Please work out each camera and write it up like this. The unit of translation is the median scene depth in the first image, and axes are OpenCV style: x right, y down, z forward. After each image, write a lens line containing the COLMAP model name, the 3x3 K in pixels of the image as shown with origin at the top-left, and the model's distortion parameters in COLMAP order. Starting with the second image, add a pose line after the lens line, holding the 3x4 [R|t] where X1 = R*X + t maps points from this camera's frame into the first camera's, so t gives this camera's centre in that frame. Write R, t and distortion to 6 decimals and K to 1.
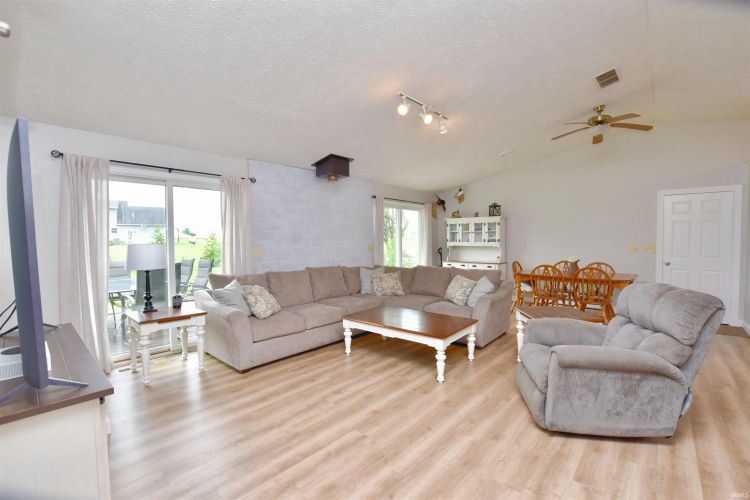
lens RADIAL K [[332.0, 0, 372.4], [0, 332.0, 250.0], [0, 0, 1]] dist [-0.034982, 0.006235]
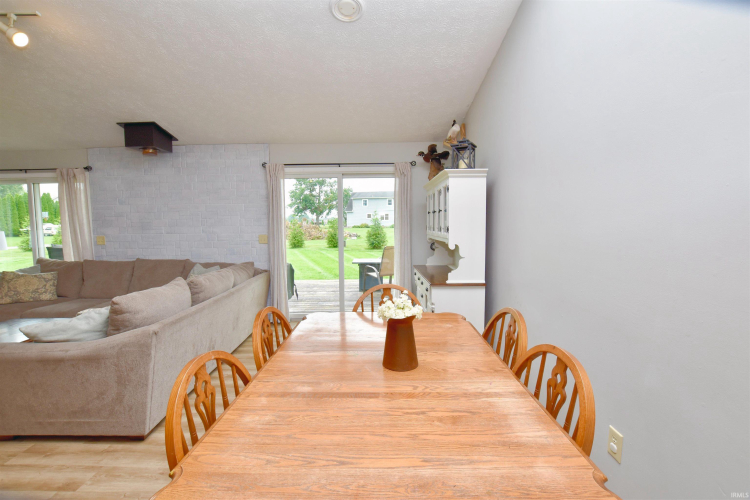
lens RADIAL K [[332.0, 0, 372.4], [0, 332.0, 250.0], [0, 0, 1]] dist [-0.034982, 0.006235]
pose [[0.654796, 0.059496, -0.753460, 1.081788], [-0.021051, 0.997946, 0.060507, -0.045297], [0.755512, -0.023759, 0.654703, 1.116319]]
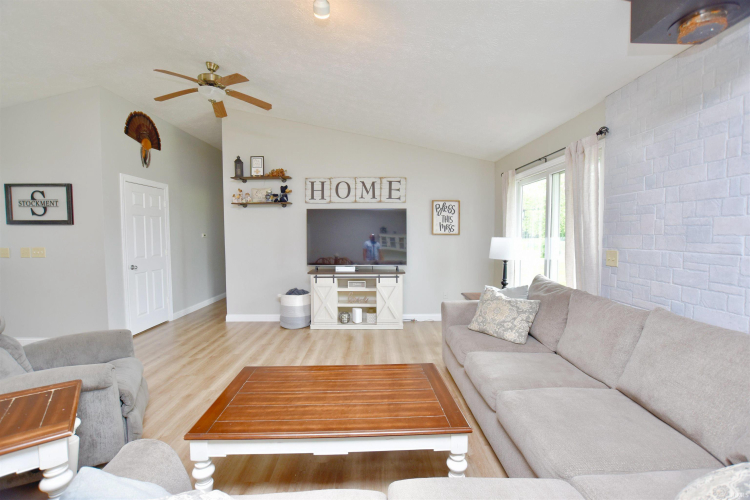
lens RADIAL K [[332.0, 0, 372.4], [0, 332.0, 250.0], [0, 0, 1]] dist [-0.034982, 0.006235]
pose [[-0.744481, 0.041811, -0.666333, 0.365014], [-0.015187, 0.996718, 0.079511, -0.048726], [0.667471, 0.069314, -0.741403, 1.301062]]
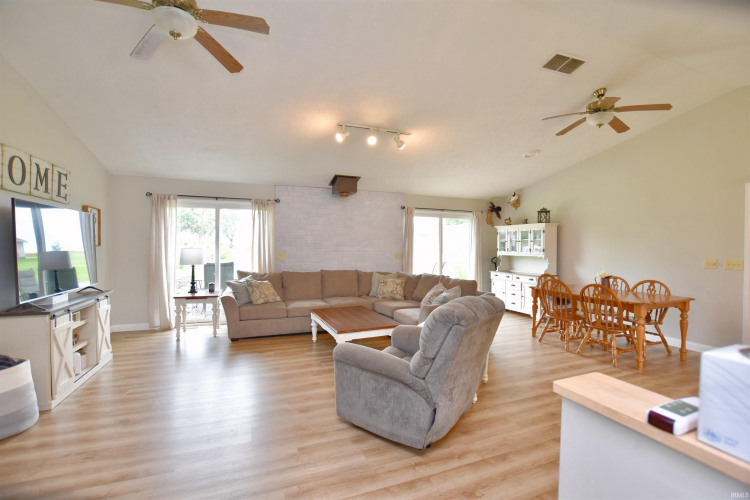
lens RADIAL K [[332.0, 0, 372.4], [0, 332.0, 250.0], [0, 0, 1]] dist [-0.034982, 0.006235]
pose [[0.890047, 0.015736, -0.455596, 0.638178], [-0.026006, 0.999529, -0.016283, -0.005482], [0.455125, 0.026341, 0.890038, 0.009726]]
